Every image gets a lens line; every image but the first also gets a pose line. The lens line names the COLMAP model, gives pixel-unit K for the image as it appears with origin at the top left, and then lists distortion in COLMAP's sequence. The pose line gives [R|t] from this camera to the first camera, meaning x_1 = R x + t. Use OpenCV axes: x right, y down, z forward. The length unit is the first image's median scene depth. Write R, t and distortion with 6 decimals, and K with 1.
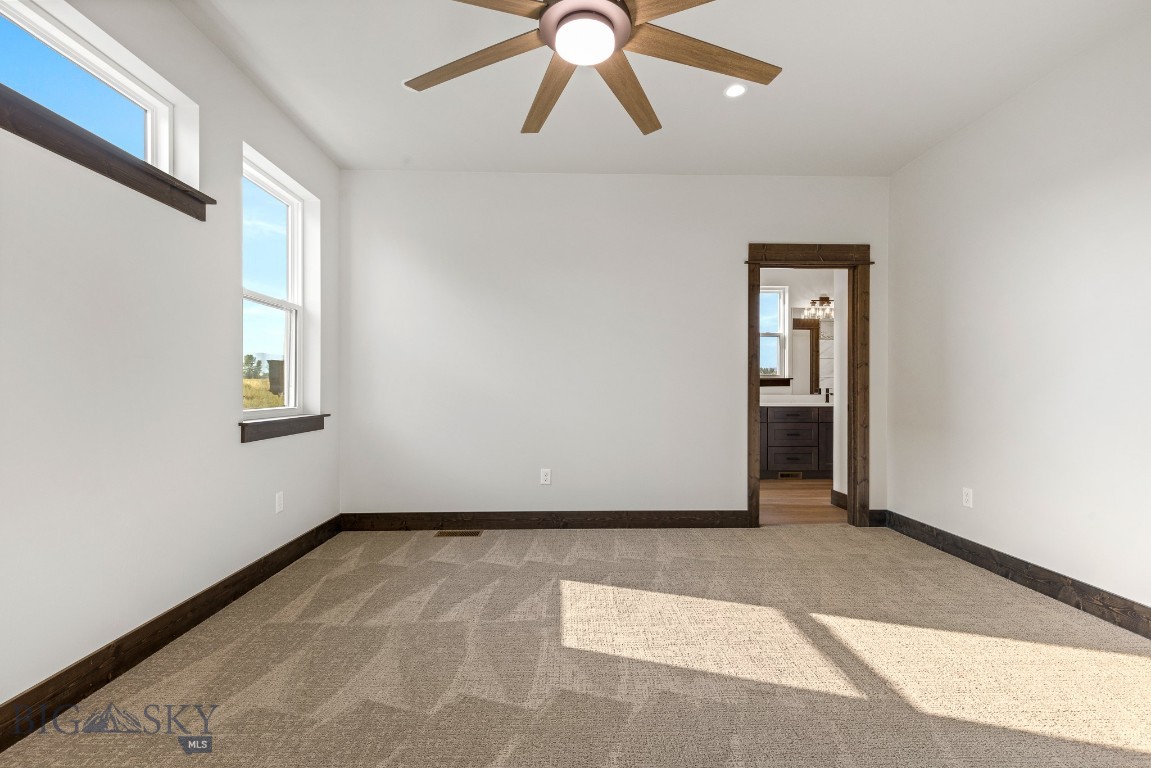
lens RADIAL K [[517.9, 0, 574.5], [0, 517.9, 386.6], [0, 0, 1]] dist [0.009467, -0.000158]
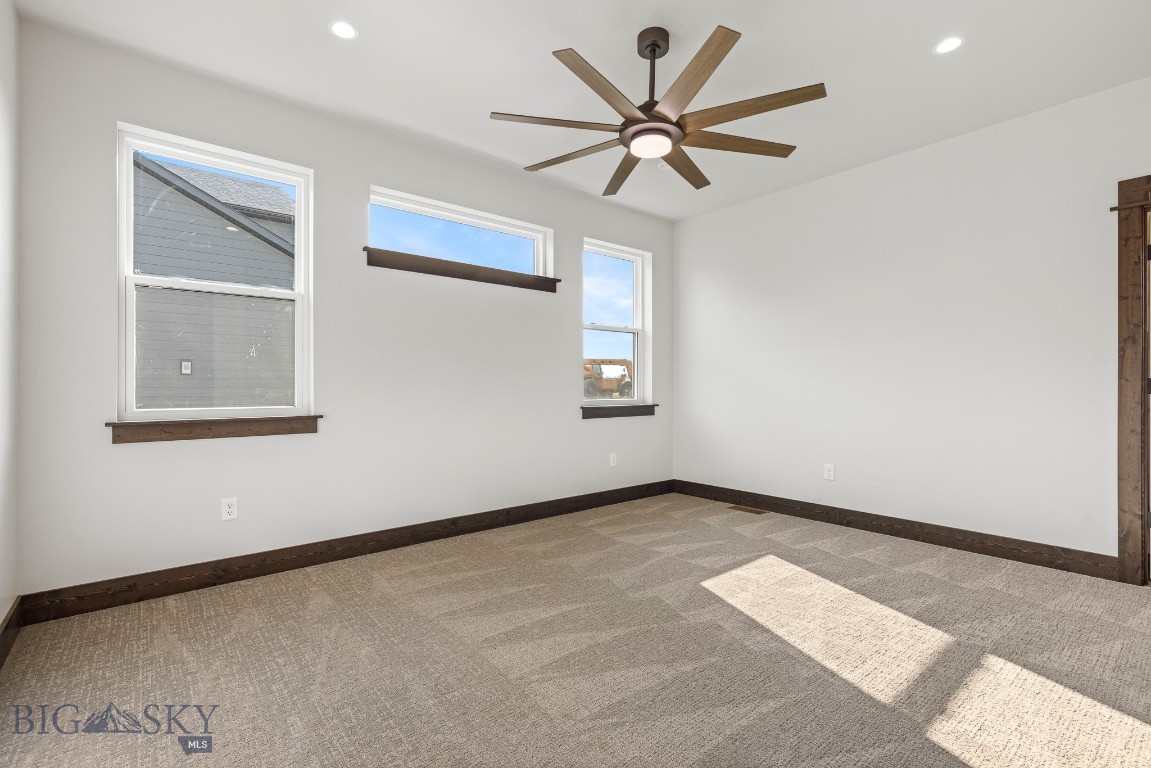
lens RADIAL K [[517.9, 0, 583.6], [0, 517.9, 385.2], [0, 0, 1]] dist [0.009467, -0.000158]
pose [[0.624600, -0.003017, -0.780939, 0.648753], [0.003118, 0.999994, -0.001369, 0.002658], [0.780939, -0.001579, 0.624605, -0.031668]]
